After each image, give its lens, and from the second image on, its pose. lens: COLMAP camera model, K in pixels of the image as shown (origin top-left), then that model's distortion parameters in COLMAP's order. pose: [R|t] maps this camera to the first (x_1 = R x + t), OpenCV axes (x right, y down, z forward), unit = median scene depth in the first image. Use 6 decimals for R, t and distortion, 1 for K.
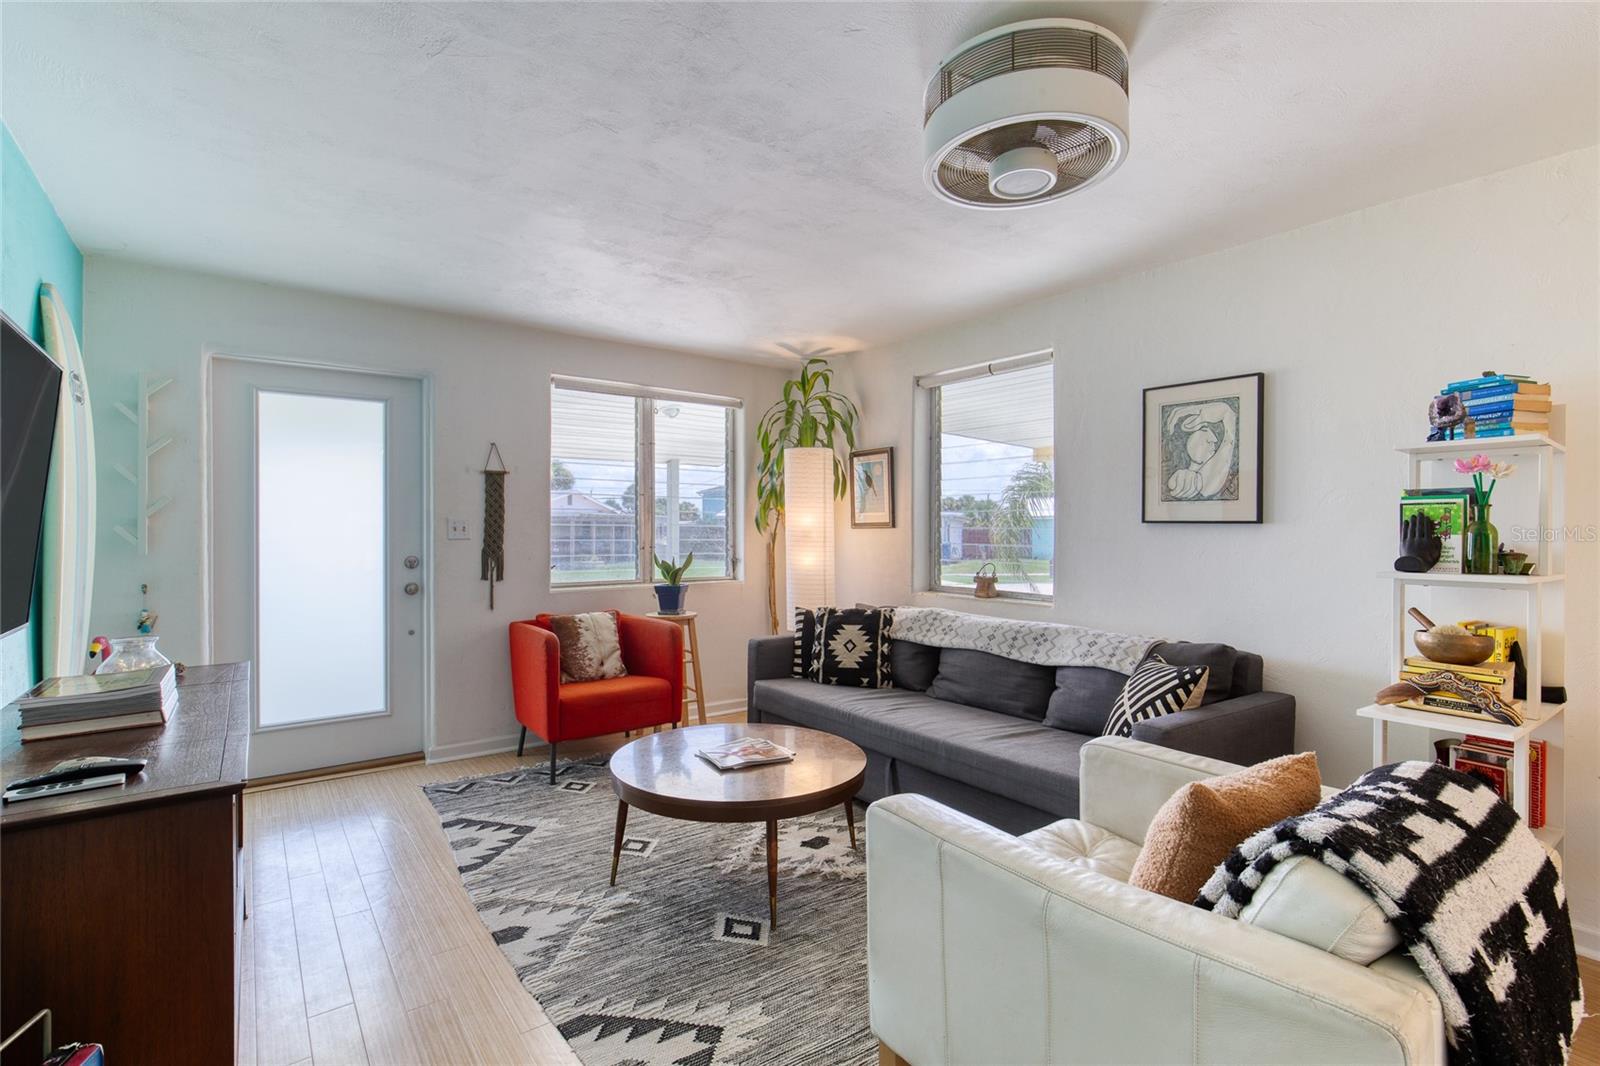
lens RADIAL K [[736.7, 0, 800.0], [0, 736.7, 533.0], [0, 0, 1]] dist [-0.004934, -0.000377]
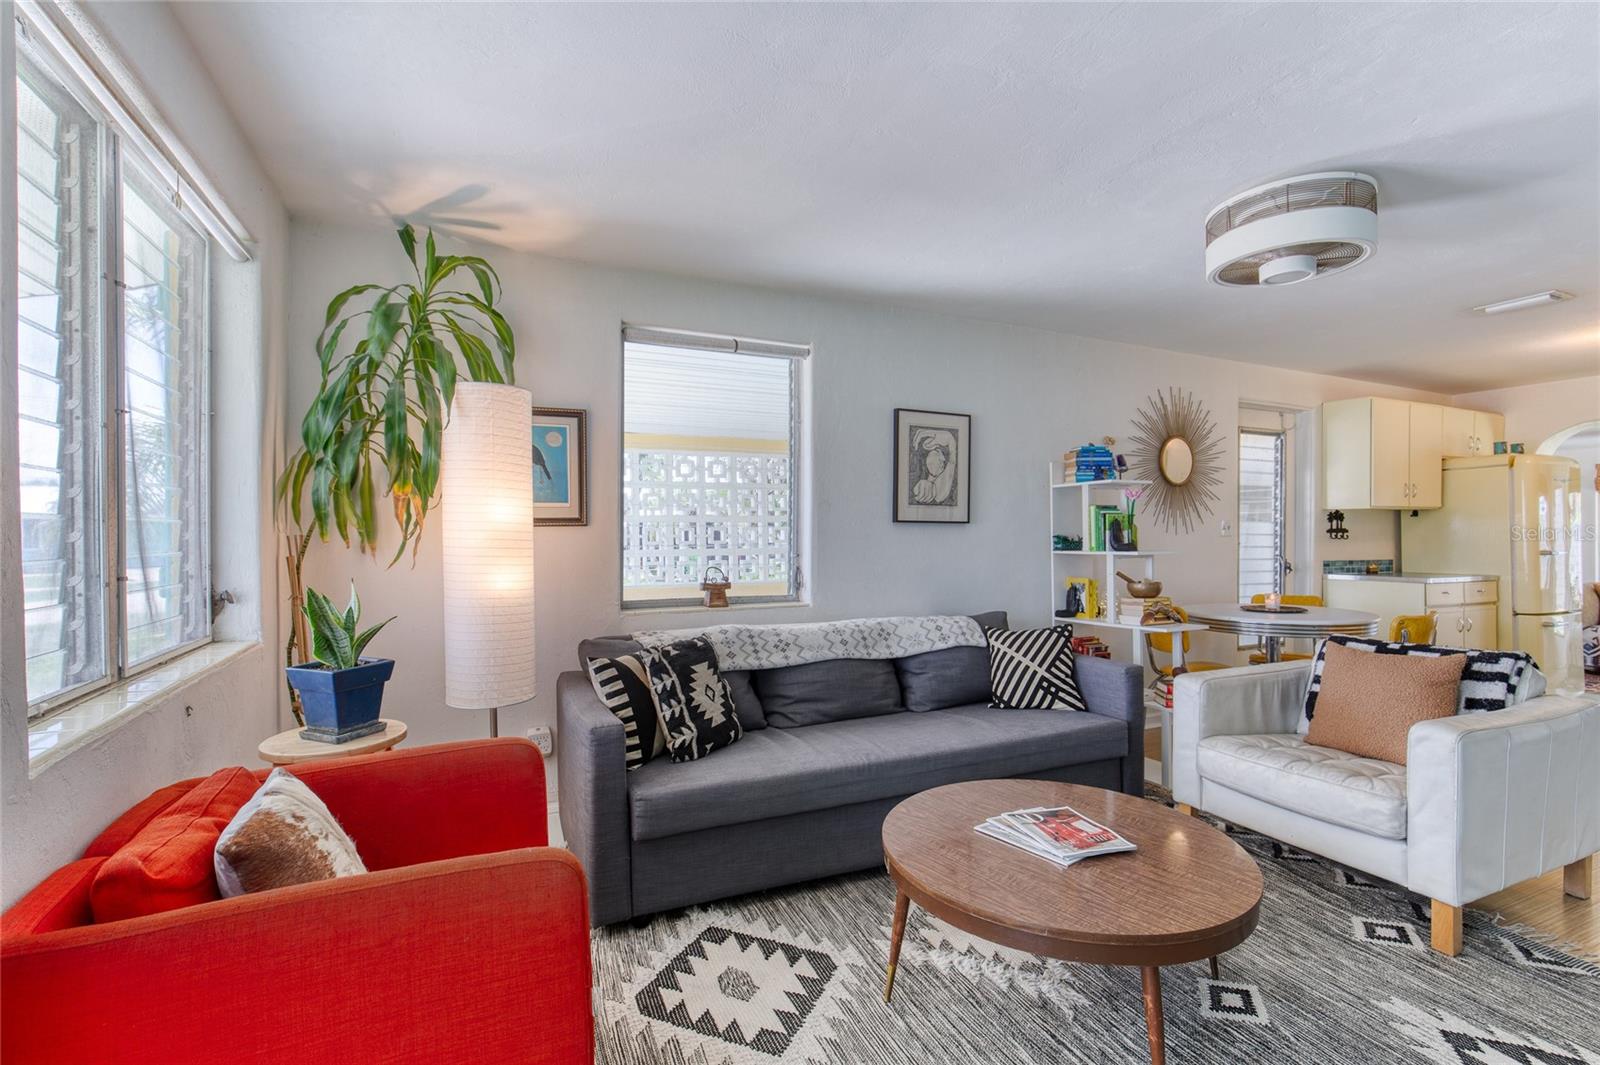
lens RADIAL K [[718.0, 0, 800.0], [0, 718.0, 532.5], [0, 0, 1]] dist [0.000456, 0.000164]
pose [[0.221267, -0.004574, 0.975203, -0.587388], [0.007302, 0.999969, 0.003033, -0.001751], [-0.975186, 0.006450, 0.221294, 0.771224]]
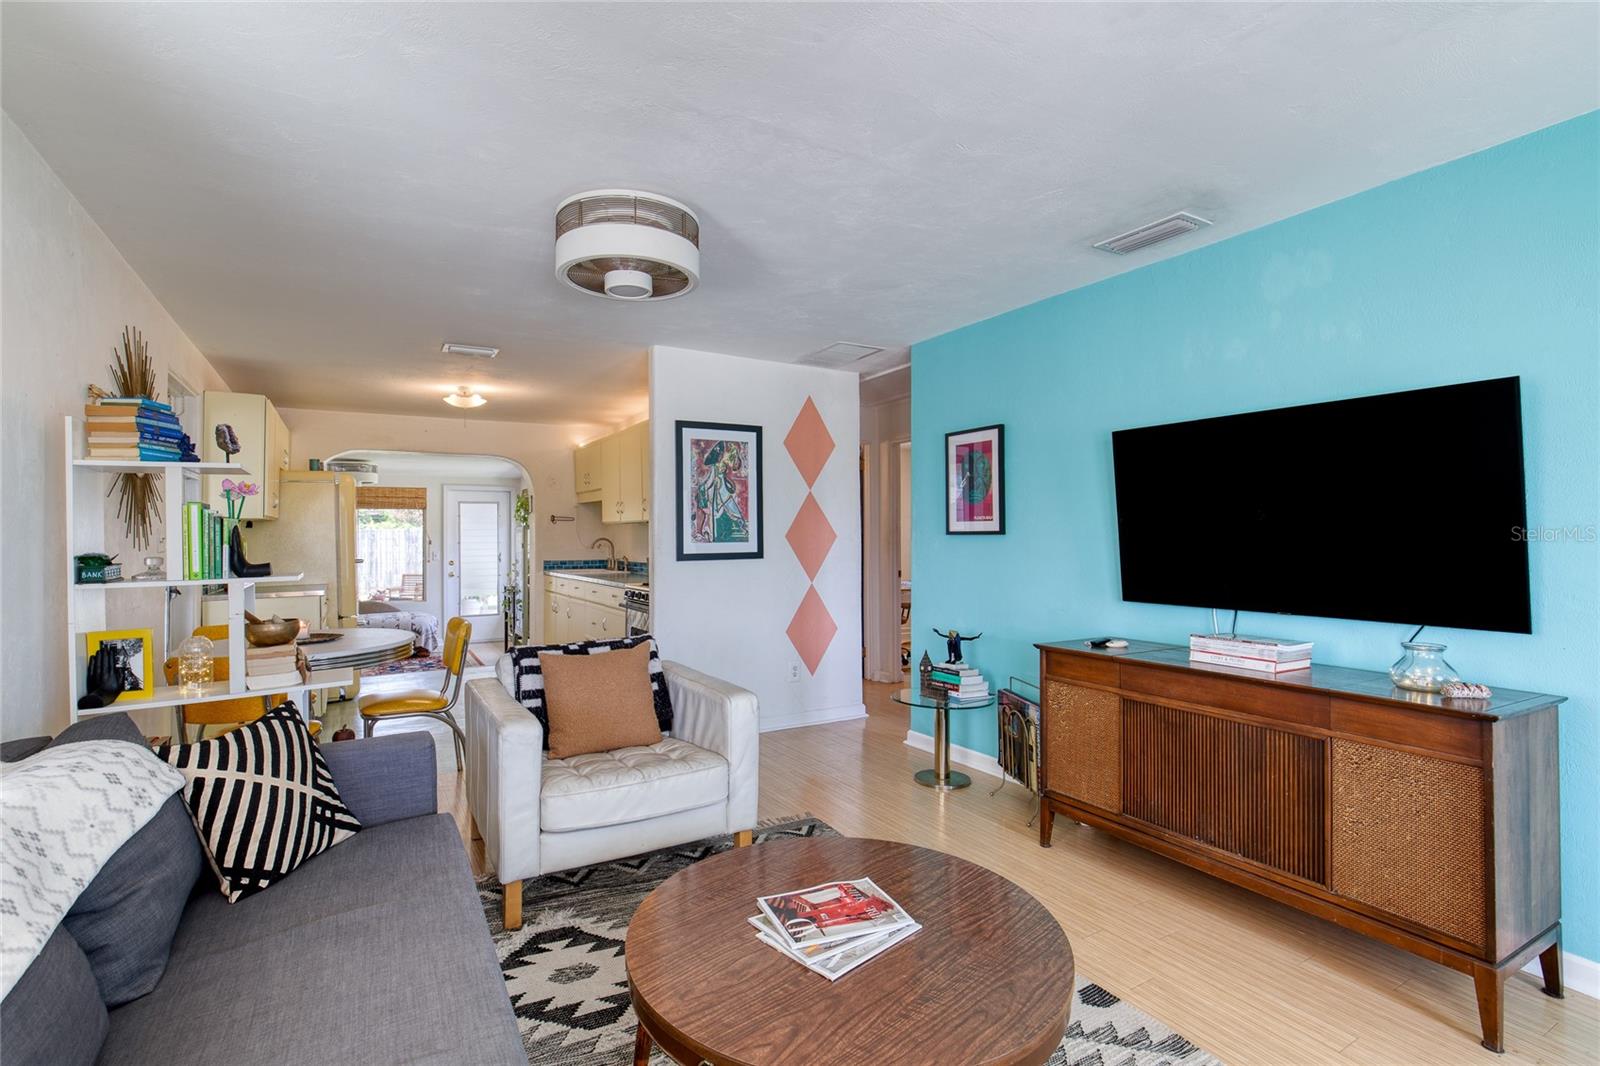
lens RADIAL K [[736.7, 0, 800.0], [0, 736.7, 533.0], [0, 0, 1]] dist [-0.004934, -0.000377]
pose [[-0.987143, 0.003851, 0.159790, 0.426948], [0.004827, 0.999972, 0.005717, -0.018714], [-0.159764, 0.006414, -0.987134, 1.509167]]
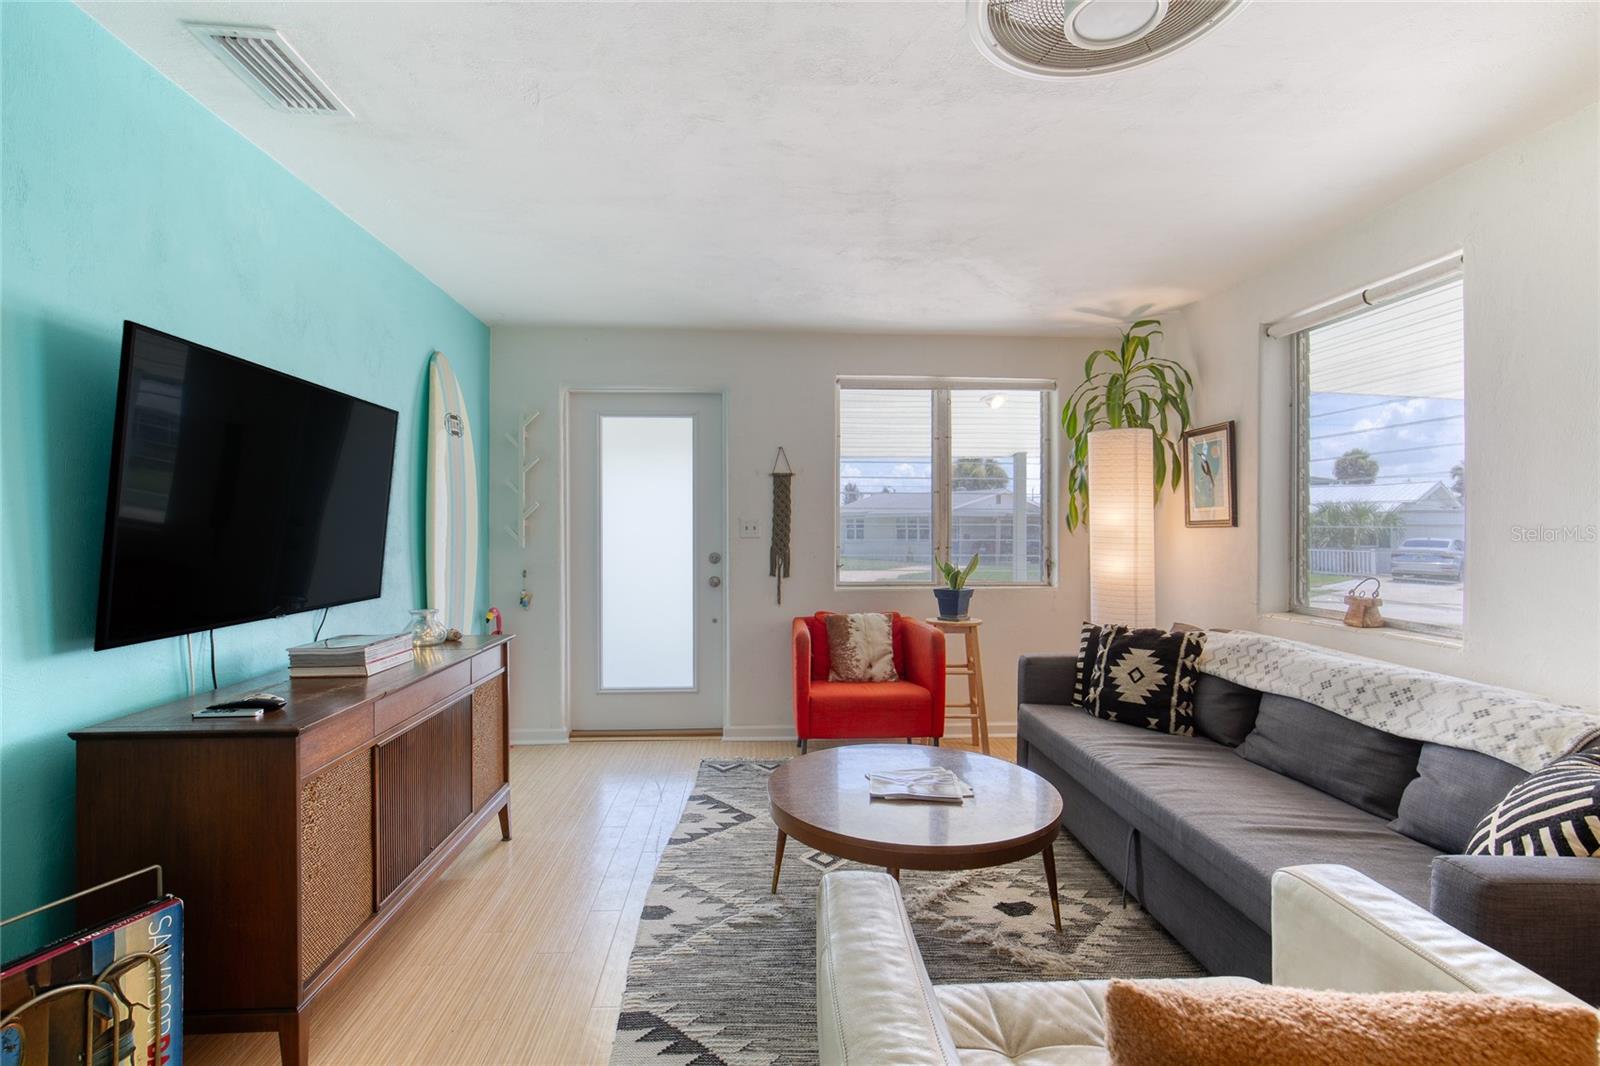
lens RADIAL K [[746.8, 0, 800.0], [0, 746.8, 533.0], [0, 0, 1]] dist [-0.012089, 0.007167]
pose [[0.833110, 0.003970, -0.553092, 0.212156], [-0.003576, 0.999992, 0.001792, -0.000552], [0.553095, 0.000485, 0.833118, 0.129469]]
